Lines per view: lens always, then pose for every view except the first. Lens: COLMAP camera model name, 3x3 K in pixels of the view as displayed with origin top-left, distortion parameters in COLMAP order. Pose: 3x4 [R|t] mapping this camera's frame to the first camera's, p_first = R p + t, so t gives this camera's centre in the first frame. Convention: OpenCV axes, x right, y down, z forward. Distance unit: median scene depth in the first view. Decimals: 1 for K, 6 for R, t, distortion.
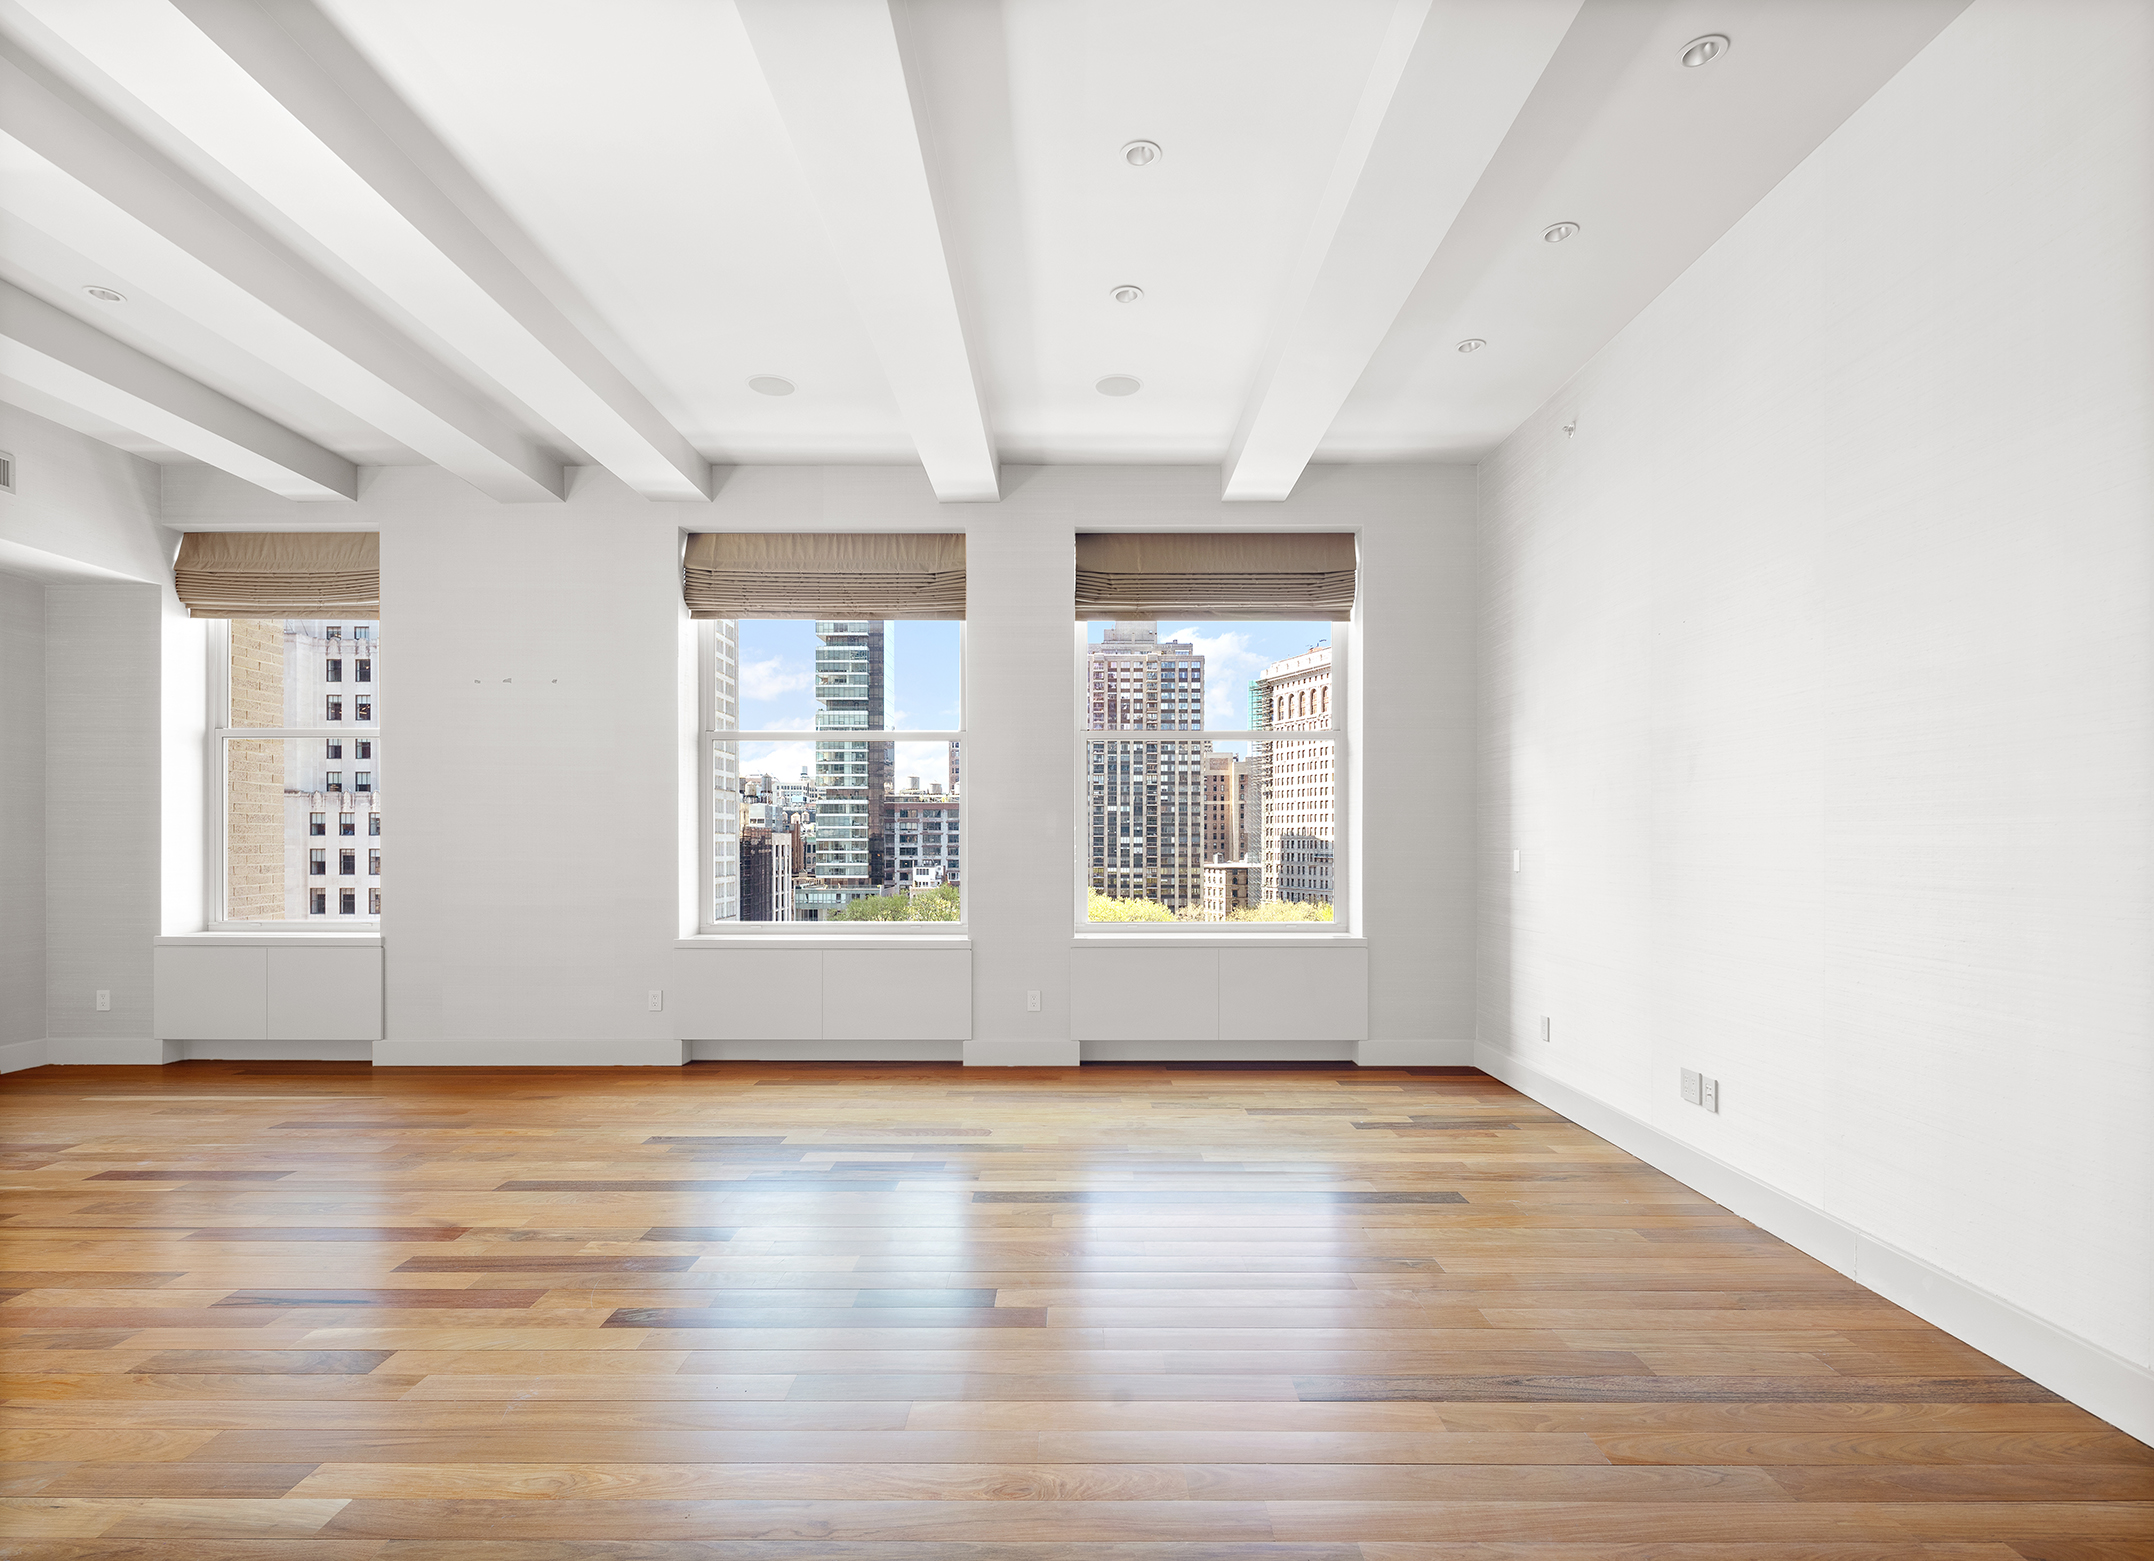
lens RADIAL K [[1100.9, 0, 1046.2], [0, 1100.9, 864.6], [0, 0, 1]] dist [0.019845, -0.001241]
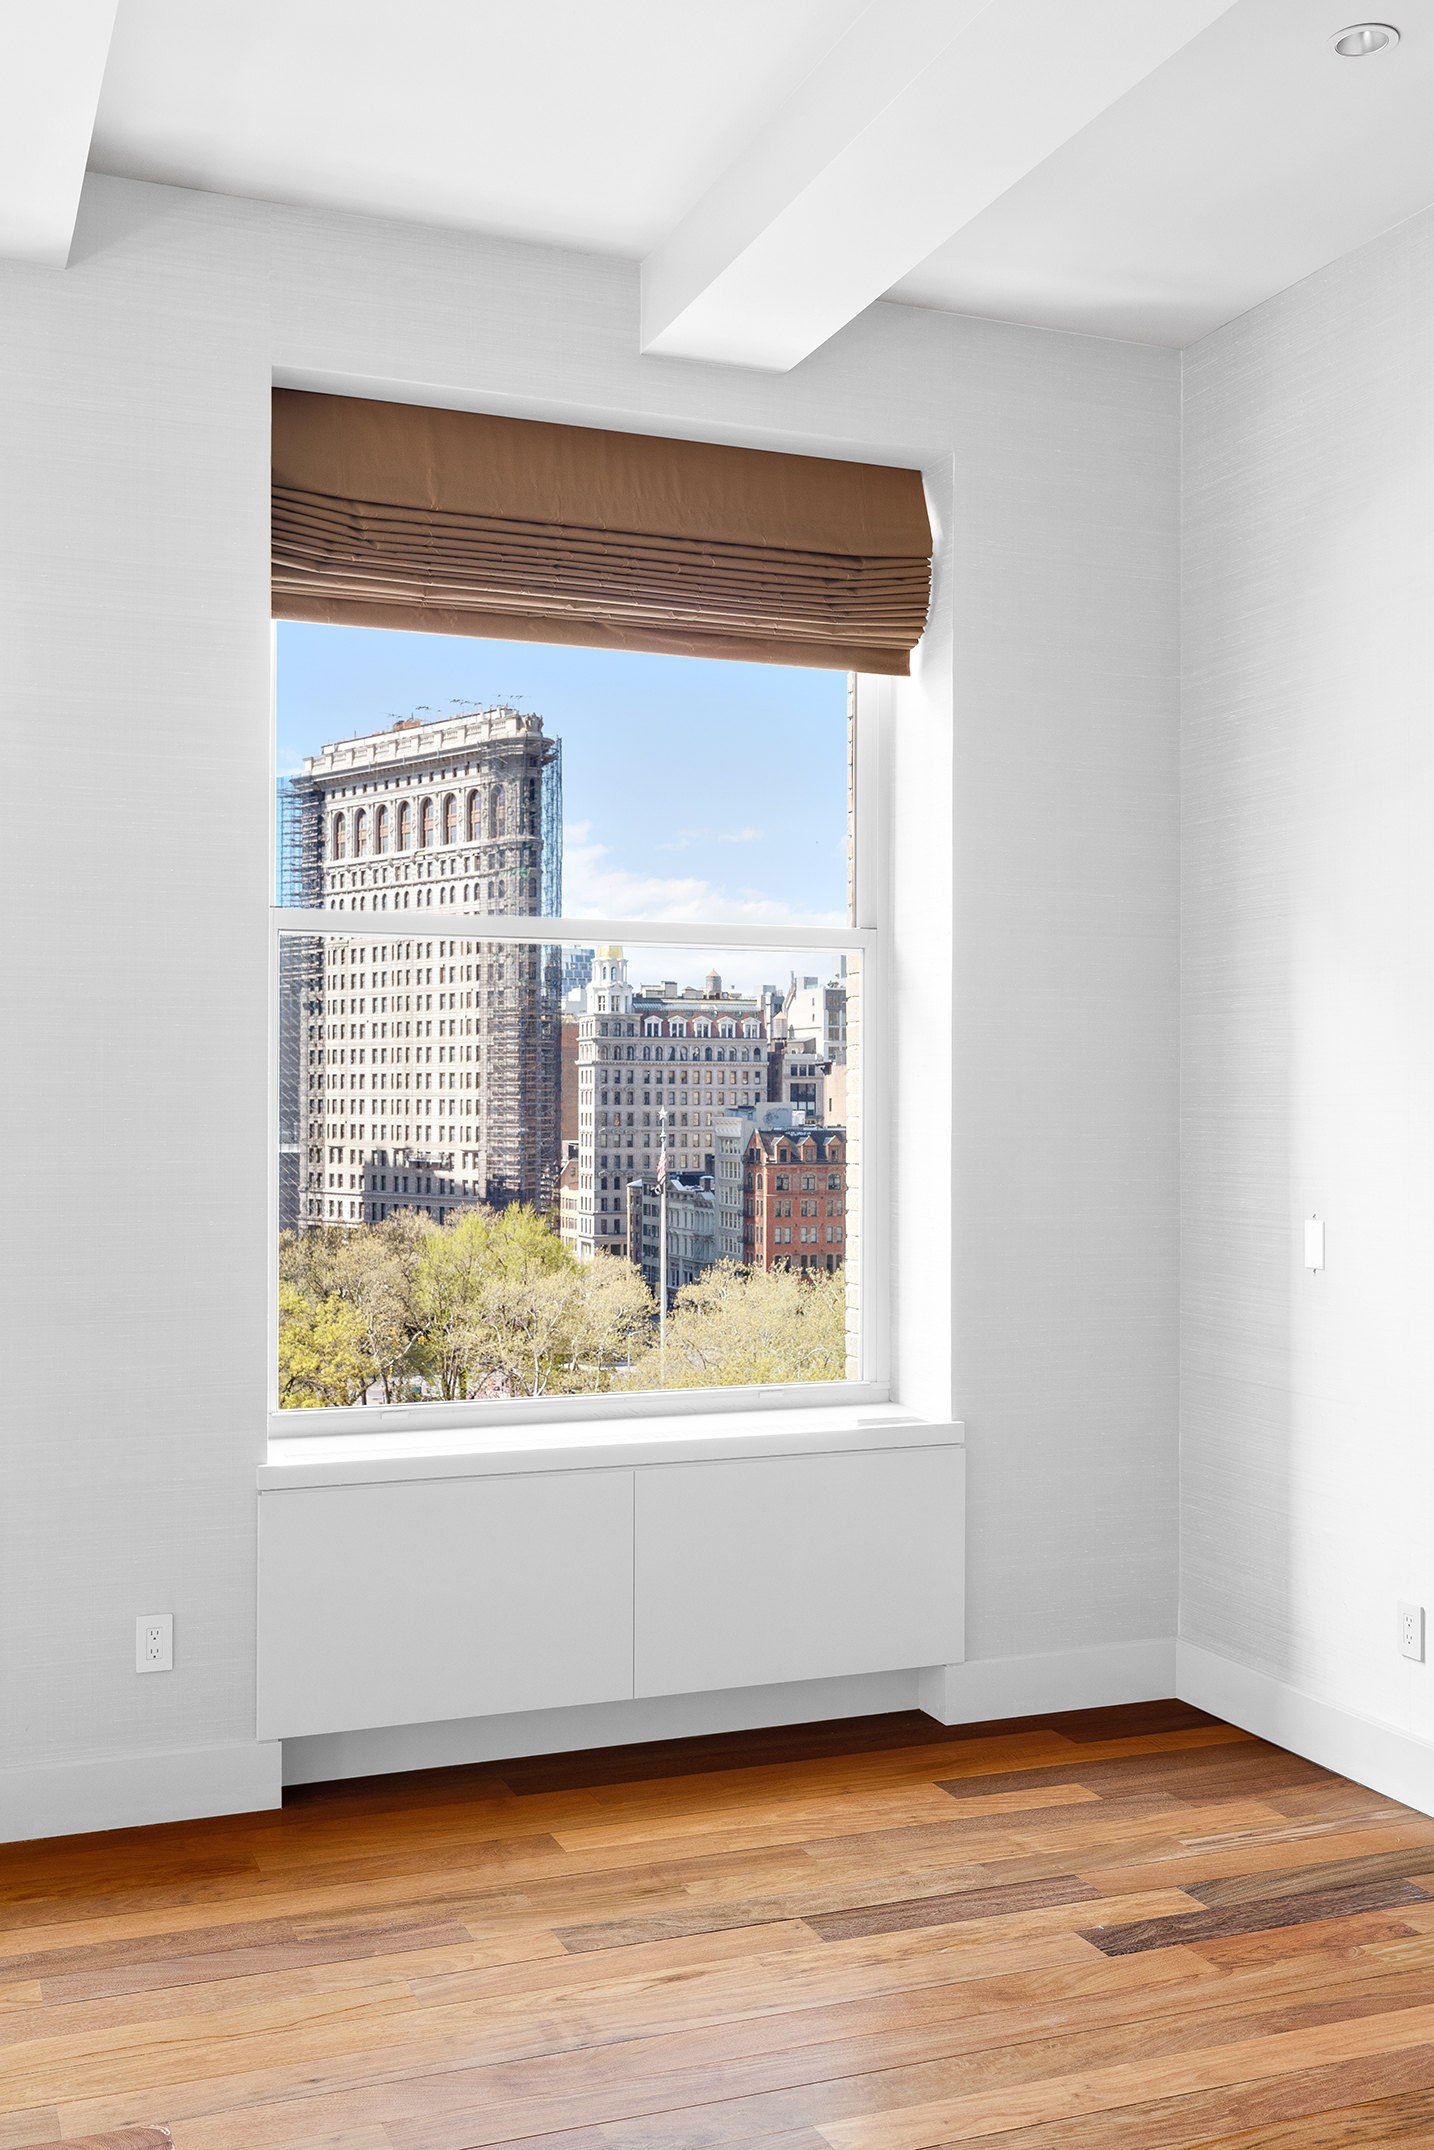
lens RADIAL K [[2199.3, 0, 755.5], [0, 2199.3, 1103.5], [0, 0, 1]] dist [0.000338, 0.000000]
pose [[0.921951, 0.002110, 0.387302, -0.110702], [0.005438, 0.999816, -0.018393, -0.040849], [-0.387269, 0.019064, 0.921770, 0.247450]]
